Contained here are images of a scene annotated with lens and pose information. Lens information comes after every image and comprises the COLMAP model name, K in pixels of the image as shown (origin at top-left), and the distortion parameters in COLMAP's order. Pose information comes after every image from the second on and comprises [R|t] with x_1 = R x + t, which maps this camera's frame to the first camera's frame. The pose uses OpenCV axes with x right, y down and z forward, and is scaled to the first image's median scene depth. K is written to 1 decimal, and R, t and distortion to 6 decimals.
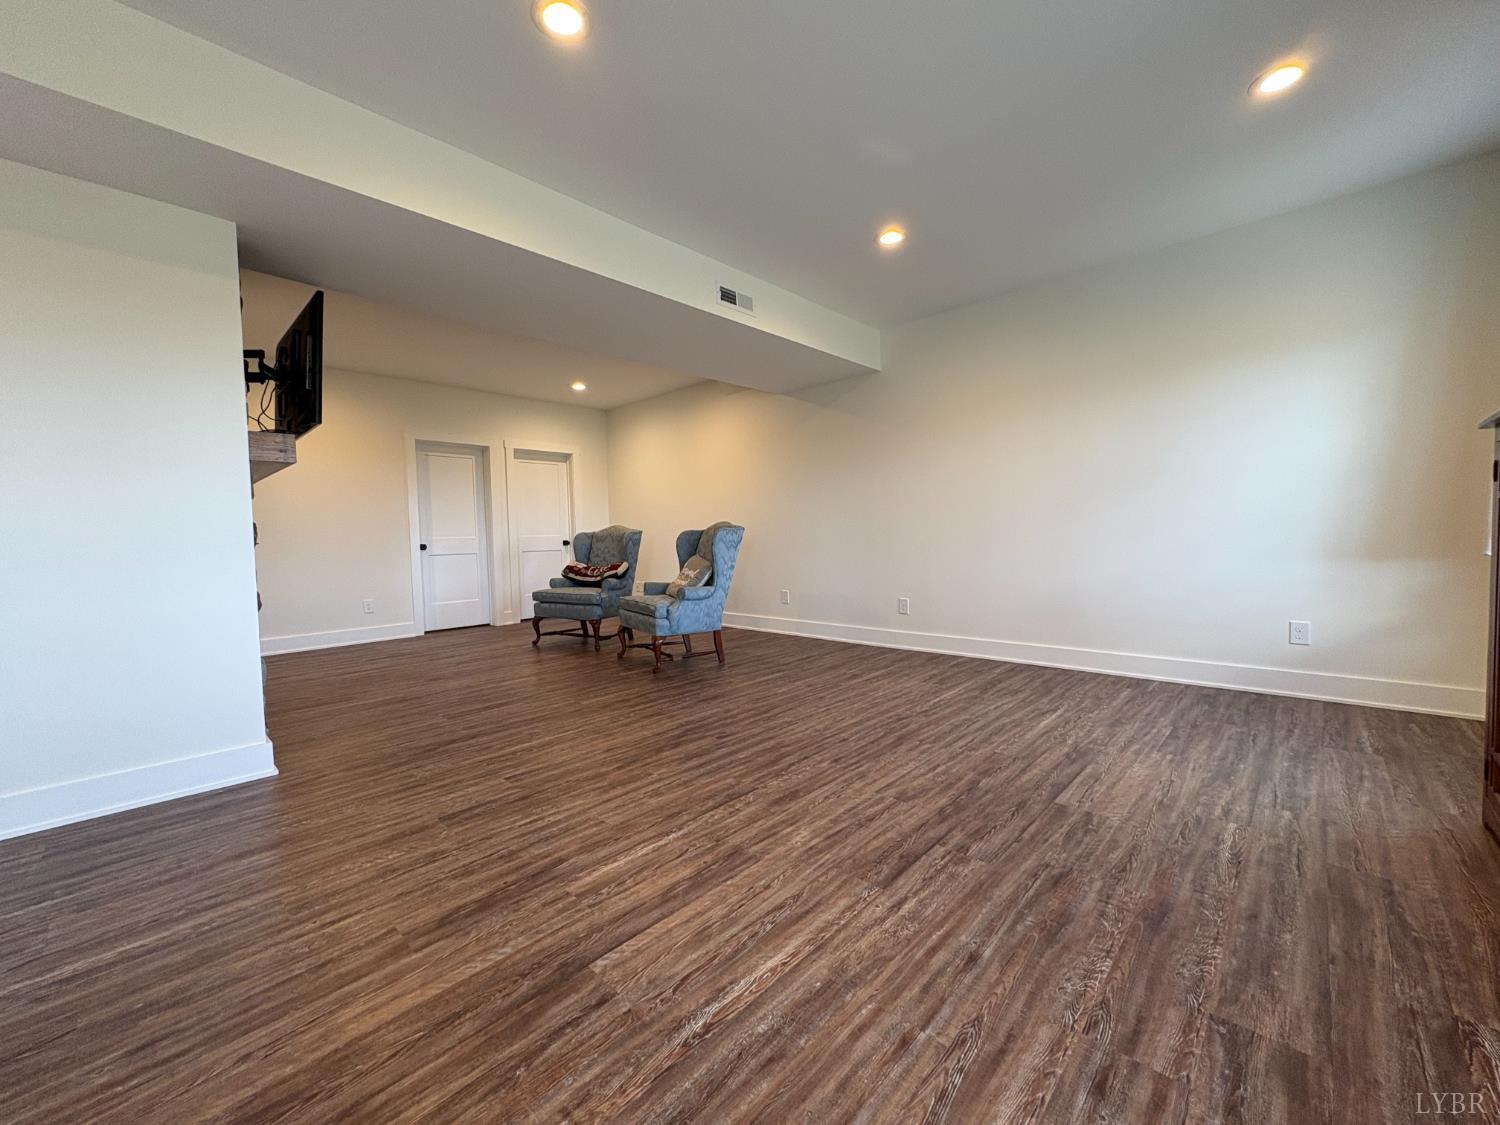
lens RADIAL K [[596.1, 0, 749.2], [0, 596.1, 562.3], [0, 0, 1]] dist [0.000021, 0.000157]
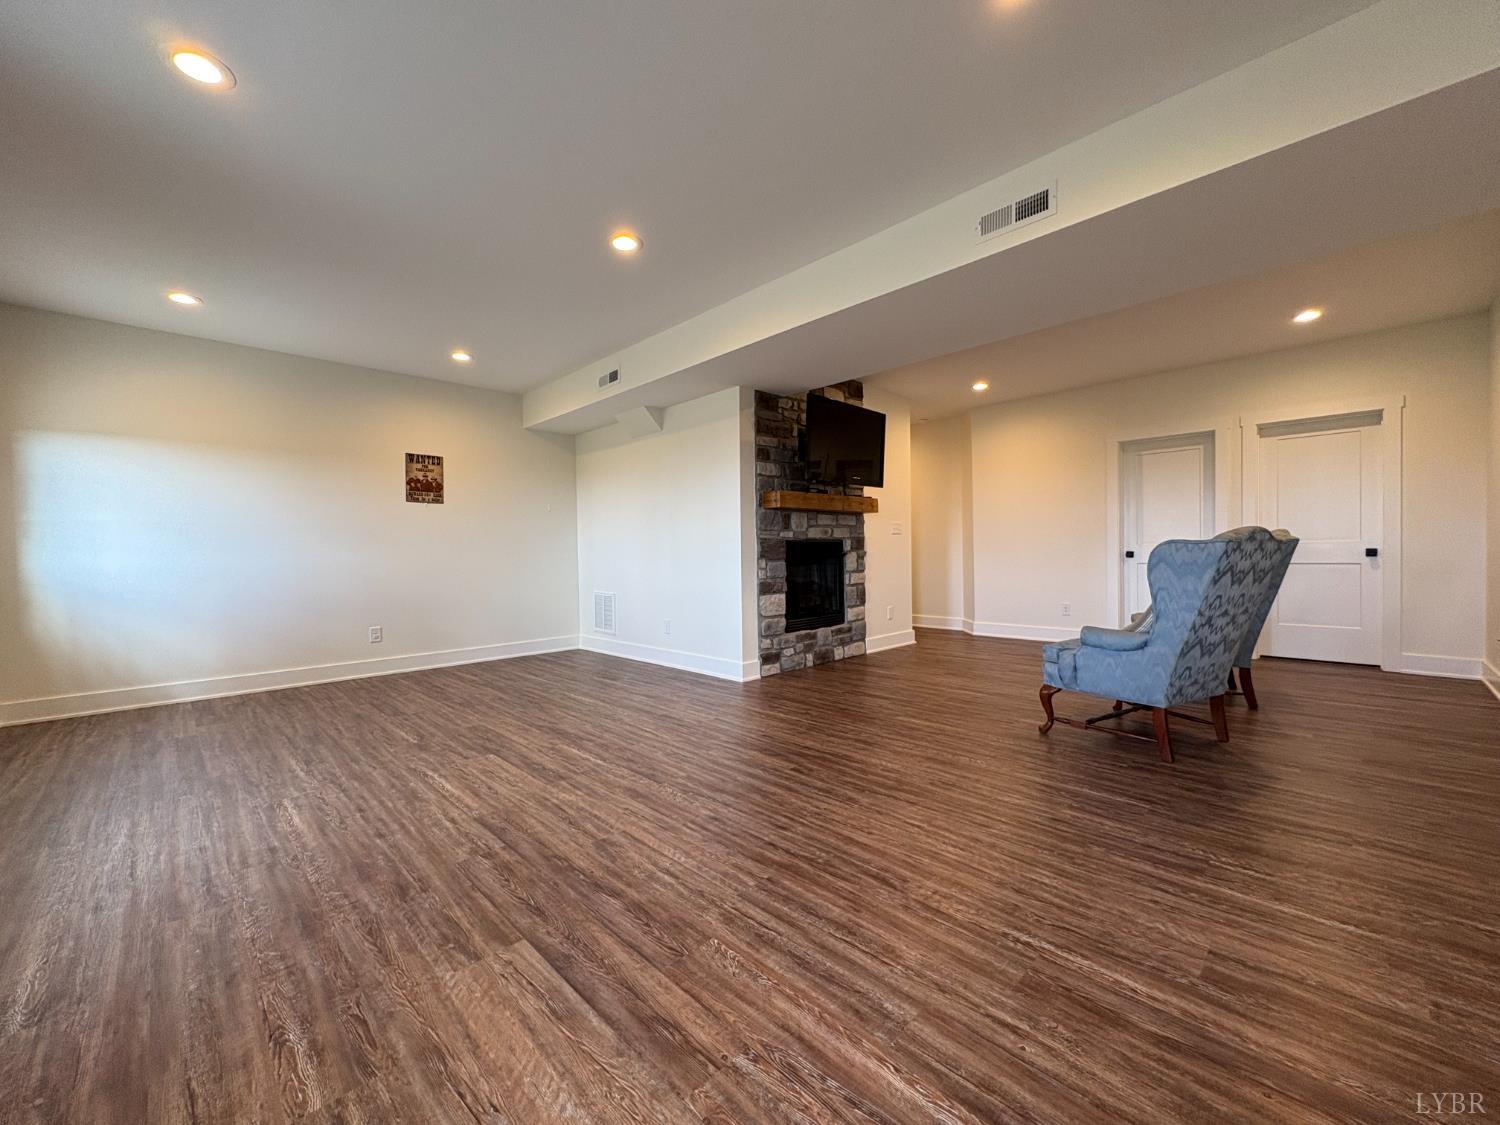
lens RADIAL K [[596.1, 0, 749.2], [0, 596.1, 562.3], [0, 0, 1]] dist [0.000021, 0.000157]
pose [[-0.028927, 0.040746, -0.998751, 1.119275], [-0.029033, 0.998713, 0.041586, -0.095179], [0.999160, 0.030199, -0.027706, 1.175351]]
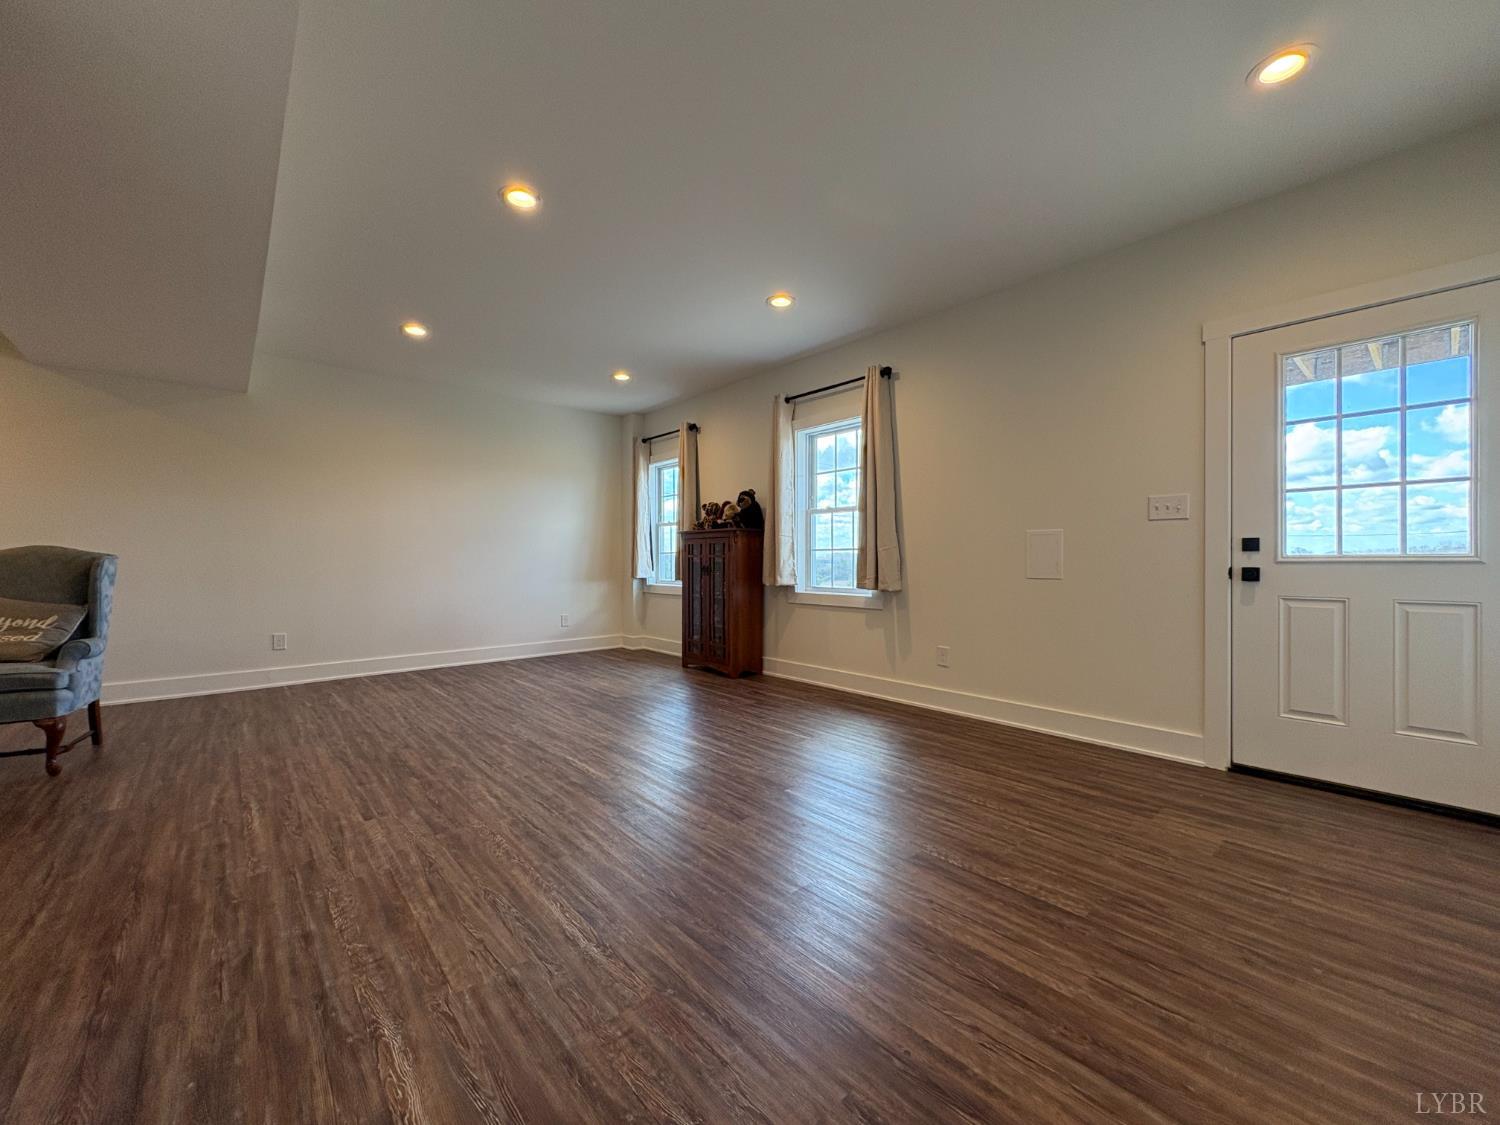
lens RADIAL K [[596.1, 0, 749.2], [0, 596.1, 562.3], [0, 0, 1]] dist [0.000021, 0.000157]
pose [[0.085901, 0.023130, 0.996035, -1.376736], [0.046508, 0.998548, -0.027199, 0.012150], [-0.995218, 0.048660, 0.084700, 0.319660]]
